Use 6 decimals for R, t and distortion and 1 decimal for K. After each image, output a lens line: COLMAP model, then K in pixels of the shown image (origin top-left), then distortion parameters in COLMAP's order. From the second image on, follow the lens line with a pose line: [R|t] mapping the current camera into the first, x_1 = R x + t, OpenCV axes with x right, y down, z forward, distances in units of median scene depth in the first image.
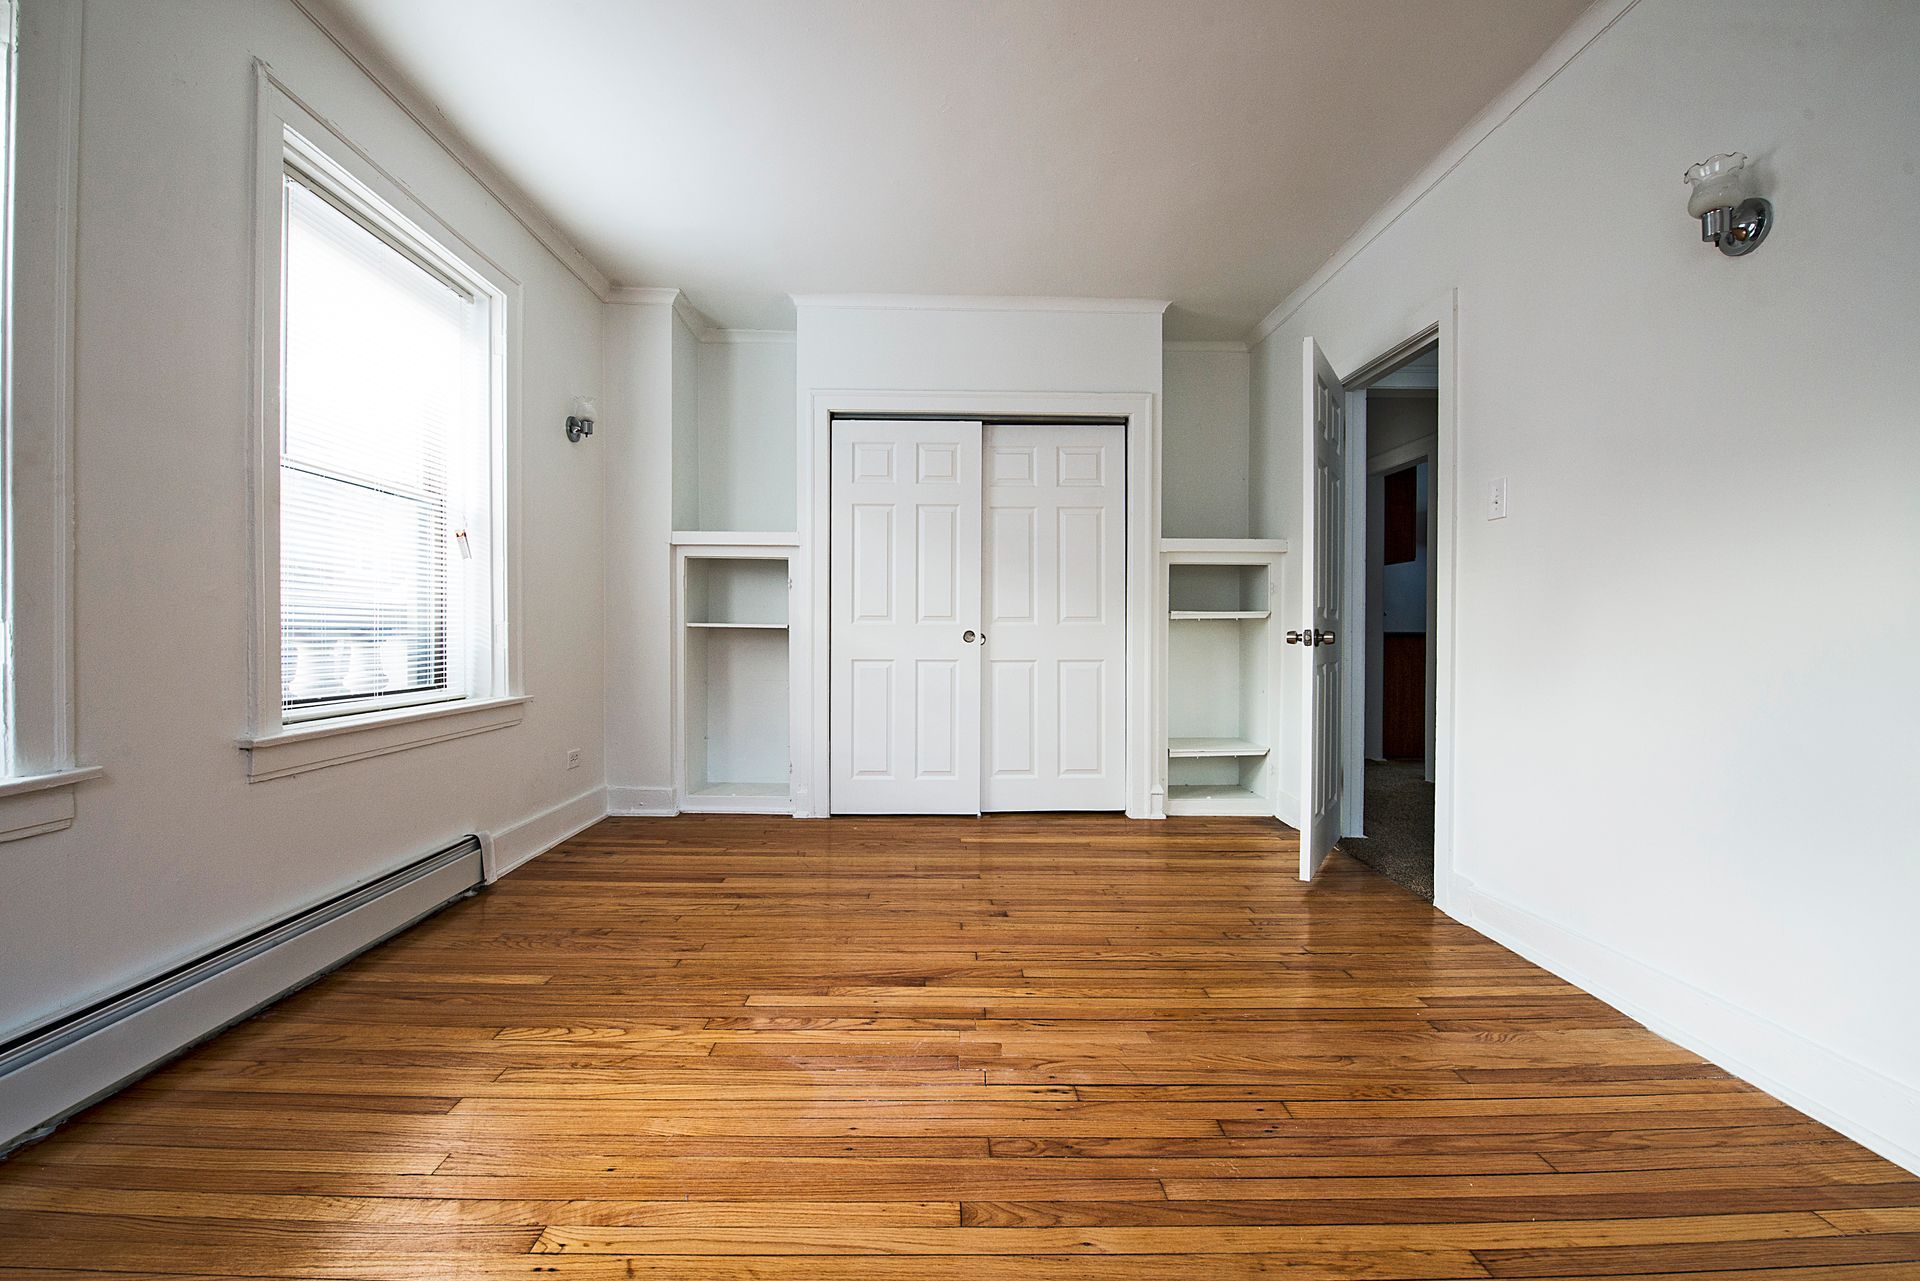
lens RADIAL K [[797.9, 0, 960.0], [0, 797.9, 640.5], [0, 0, 1]] dist [-0.011988, -0.004328]
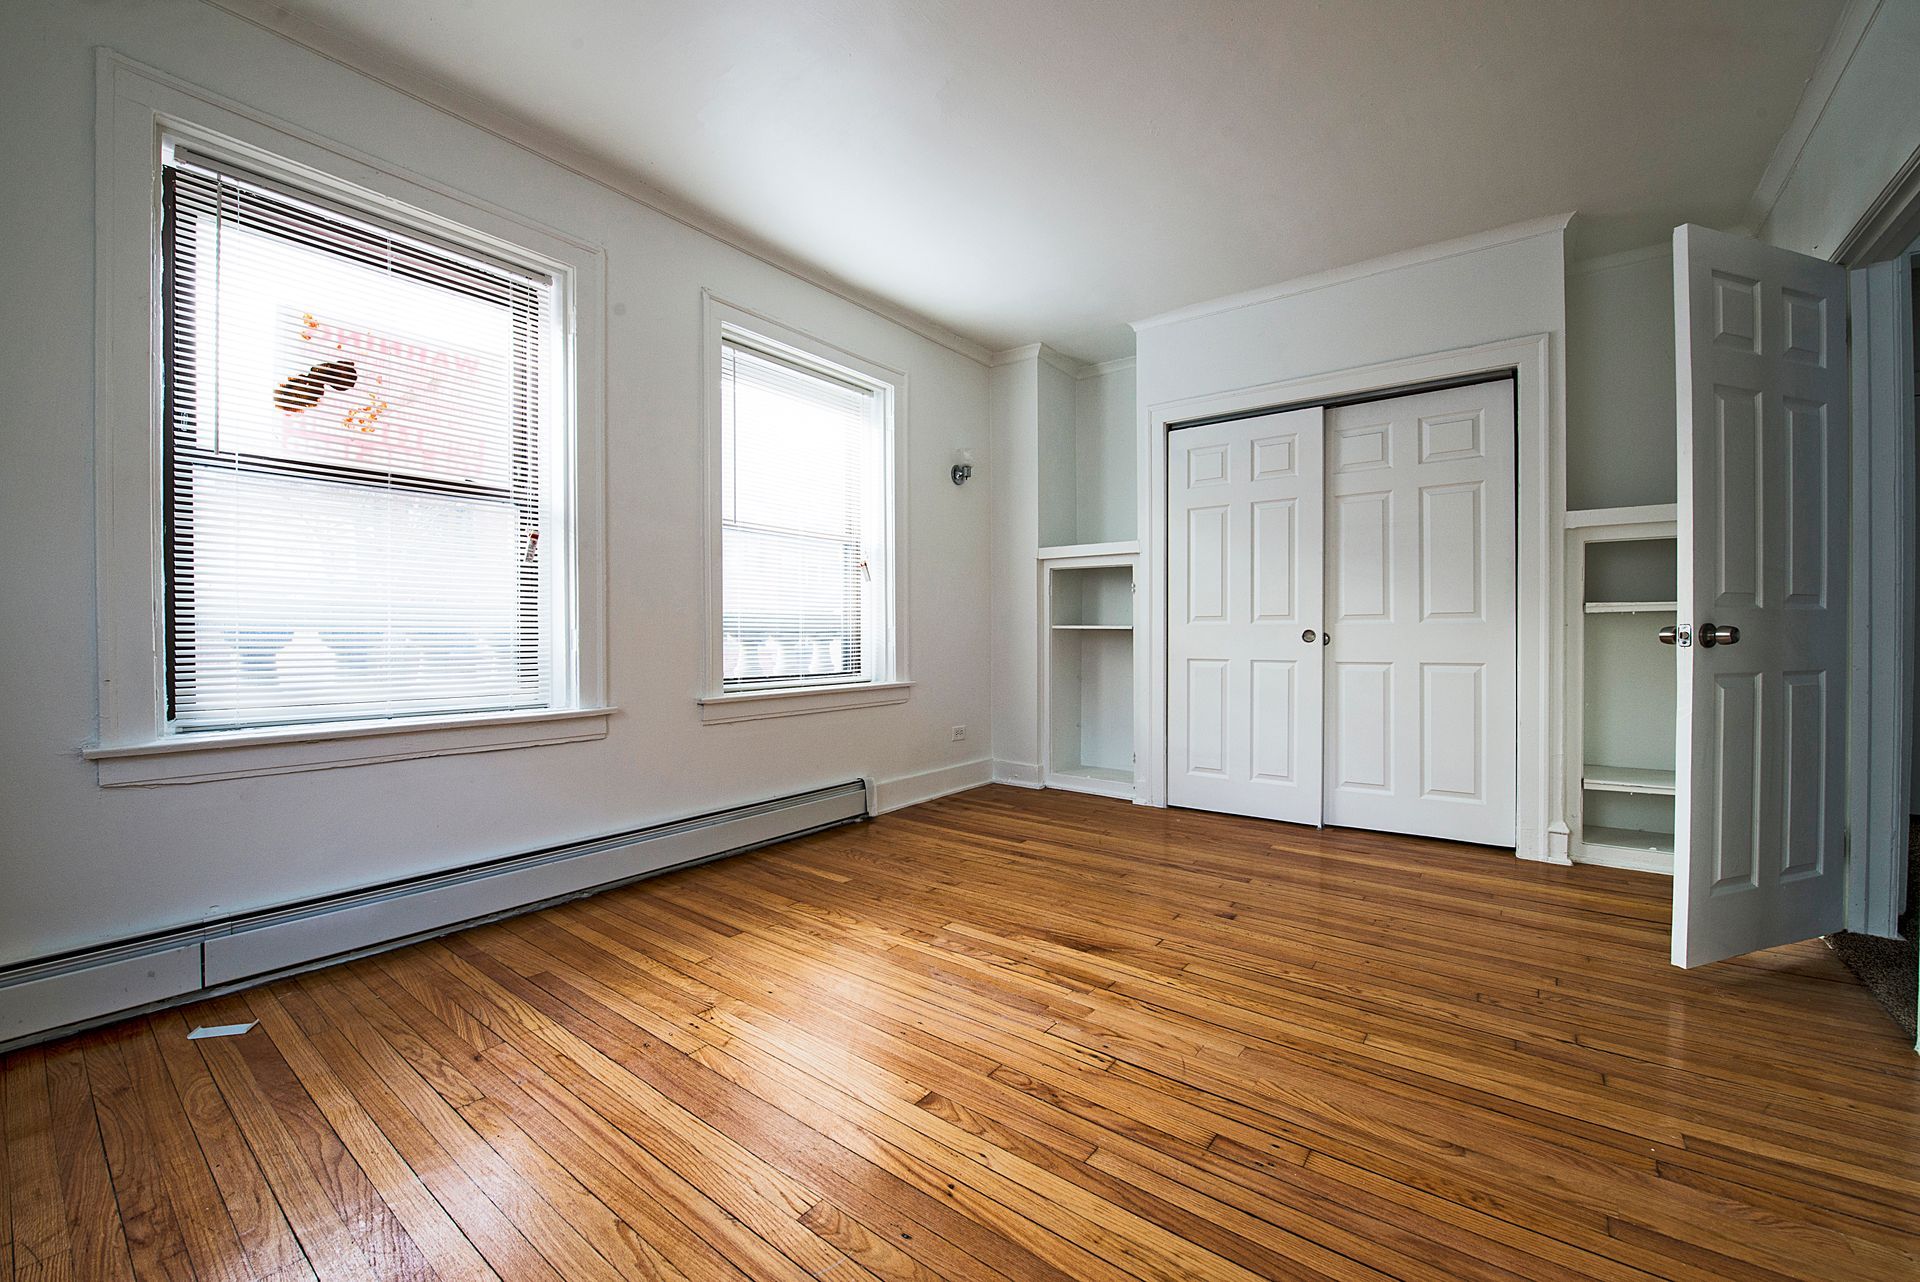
lens RADIAL K [[767.5, 0, 952.2], [0, 767.5, 642.4], [0, 0, 1]] dist [-0.013831, -0.003374]
pose [[0.782033, 0.001520, -0.623235, 0.336907], [-0.001431, 0.999999, 0.000642, 0.003168], [0.623235, 0.000390, 0.782034, 0.038788]]
